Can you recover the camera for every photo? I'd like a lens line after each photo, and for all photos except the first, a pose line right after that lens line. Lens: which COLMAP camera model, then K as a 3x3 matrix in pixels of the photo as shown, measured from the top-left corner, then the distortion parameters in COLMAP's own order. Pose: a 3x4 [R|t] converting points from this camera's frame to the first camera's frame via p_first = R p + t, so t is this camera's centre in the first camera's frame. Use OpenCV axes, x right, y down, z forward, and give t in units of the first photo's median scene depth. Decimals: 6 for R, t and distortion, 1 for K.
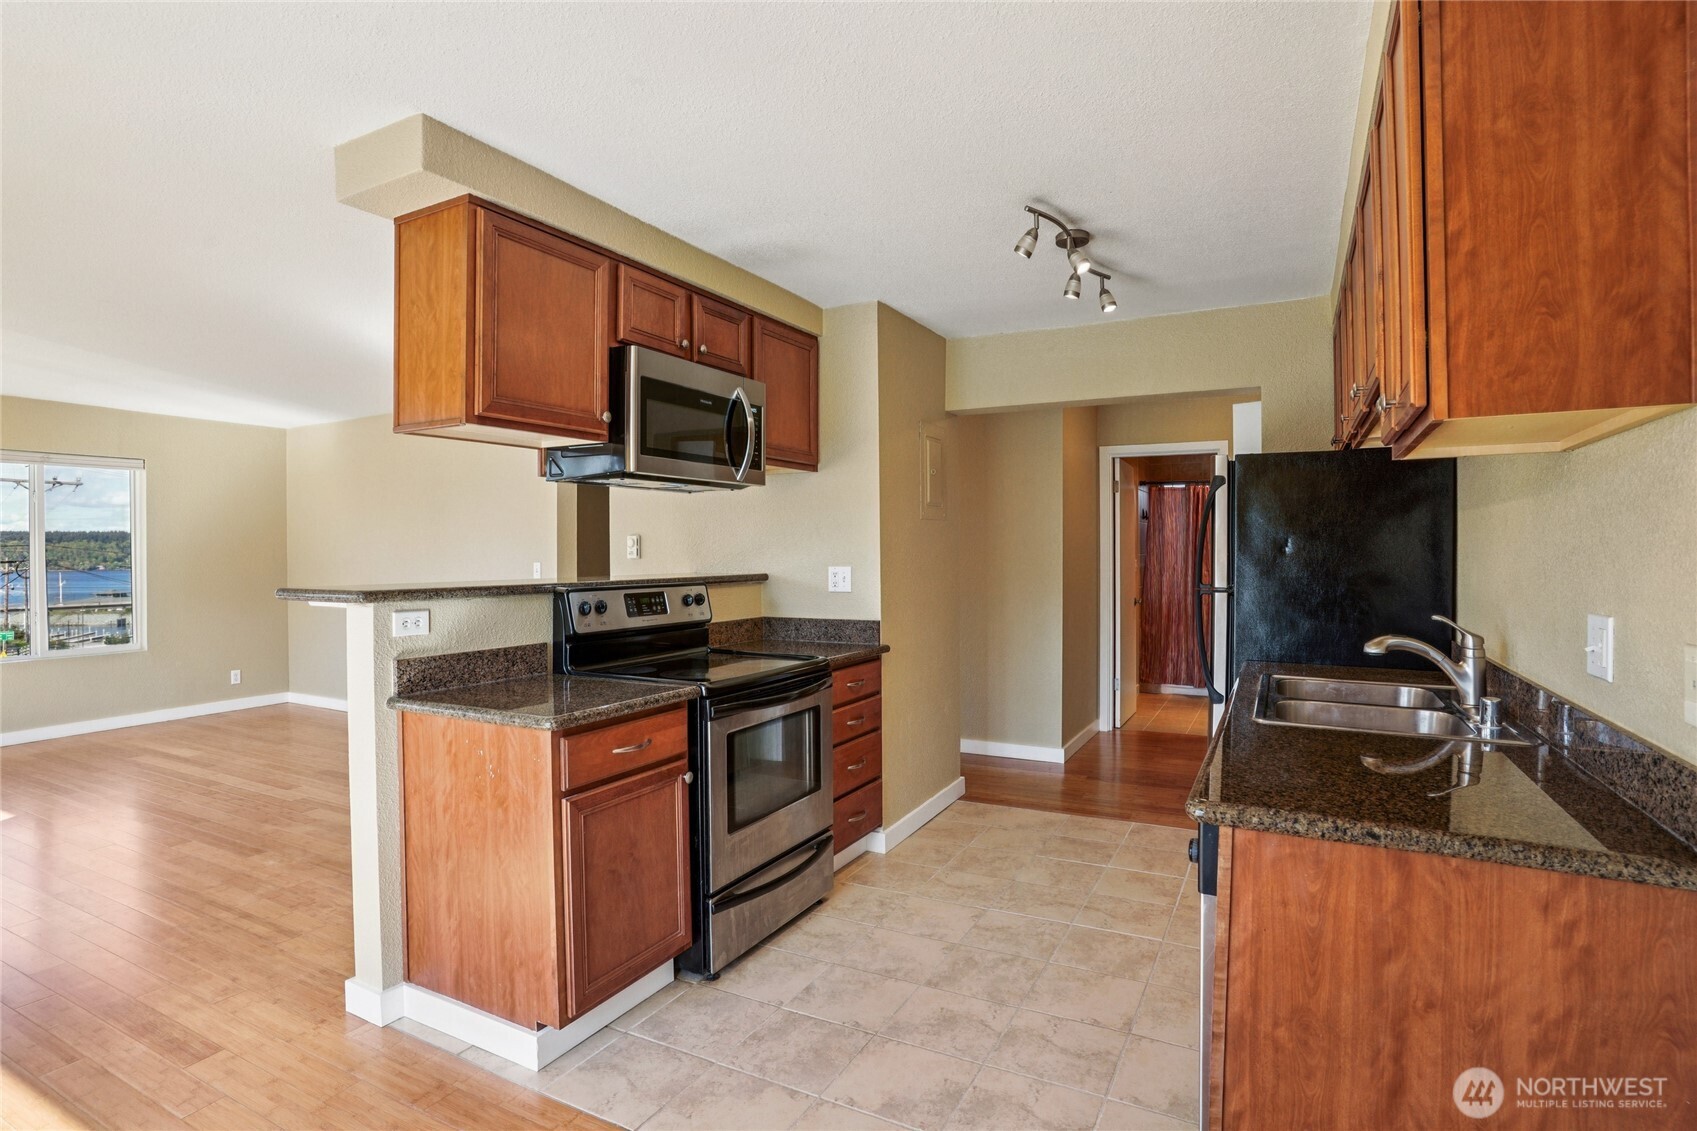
lens RADIAL K [[839.5, 0, 848.5], [0, 839.5, 565.5], [0, 0, 1]] dist [-0.071025, 0.031449]
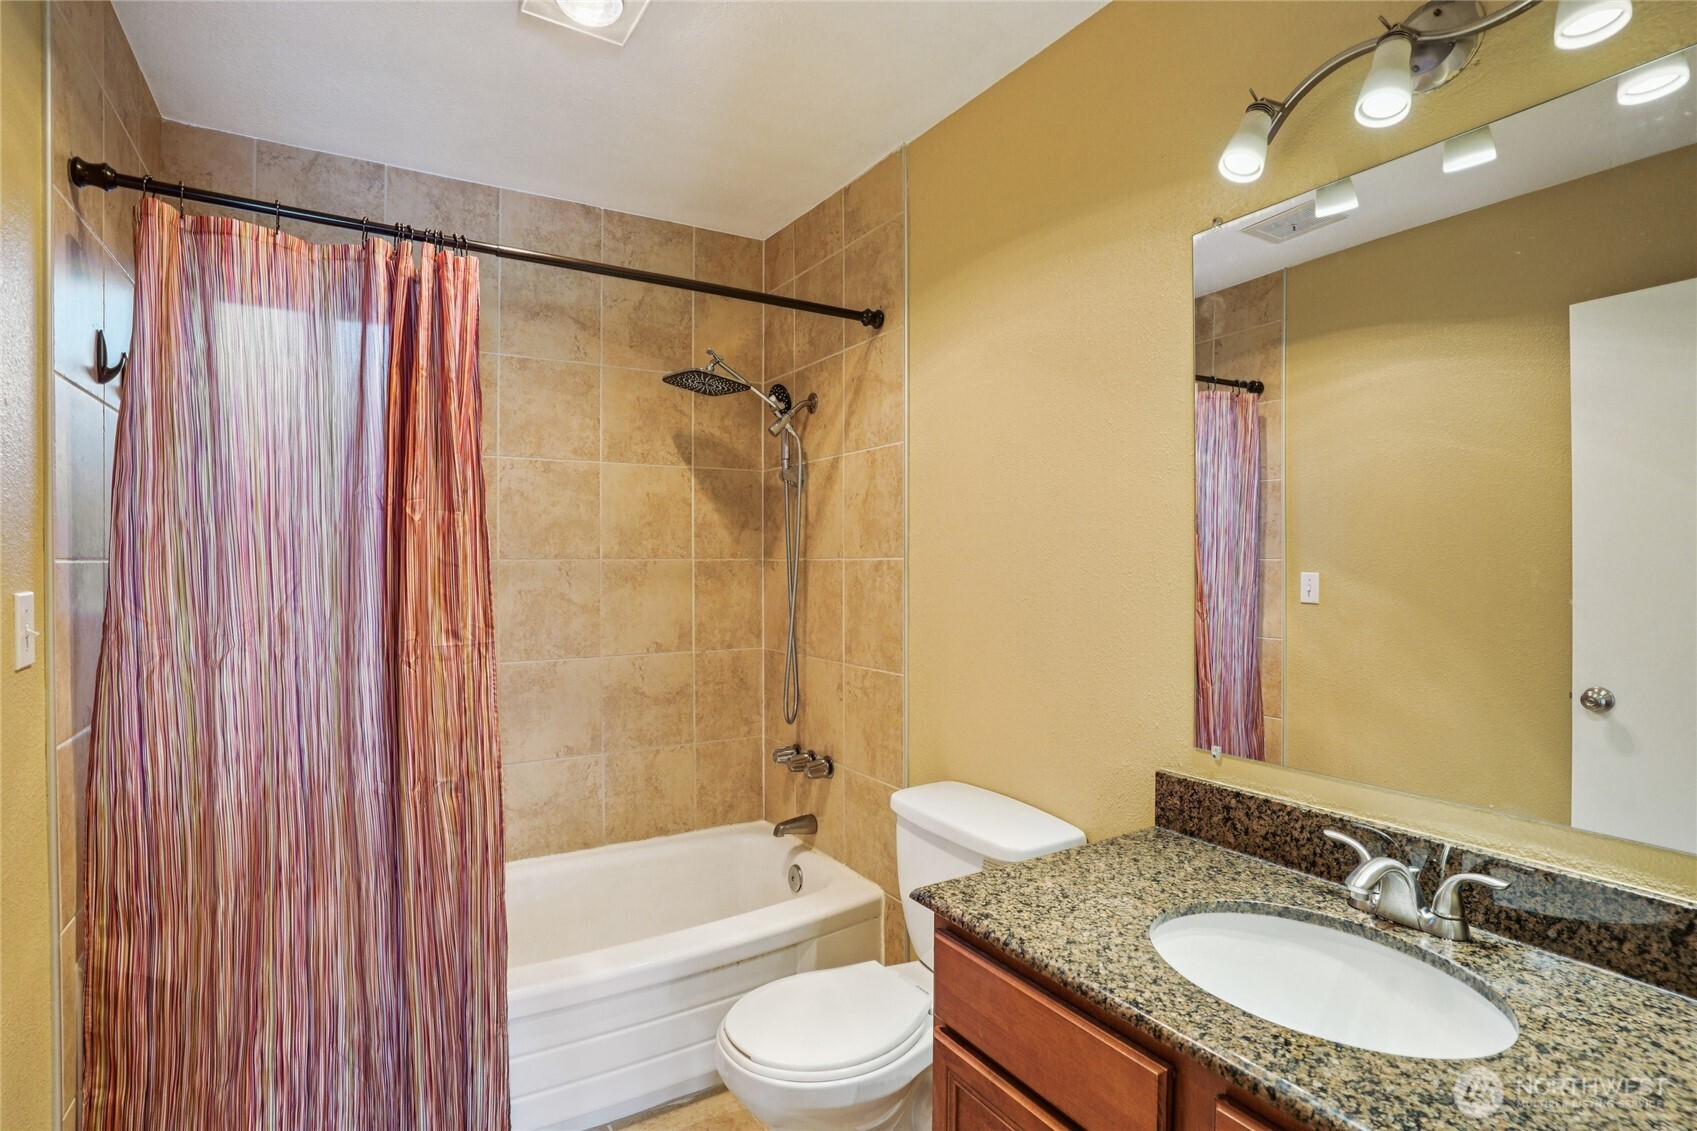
lens RADIAL K [[839.5, 0, 848.5], [0, 839.5, 565.5], [0, 0, 1]] dist [-0.071025, 0.031449]
pose [[0.494633, 0.003015, 0.869097, 0.287558], [0.010203, 0.999905, -0.009275, -0.008192], [-0.869042, 0.013455, 0.494555, 0.782760]]
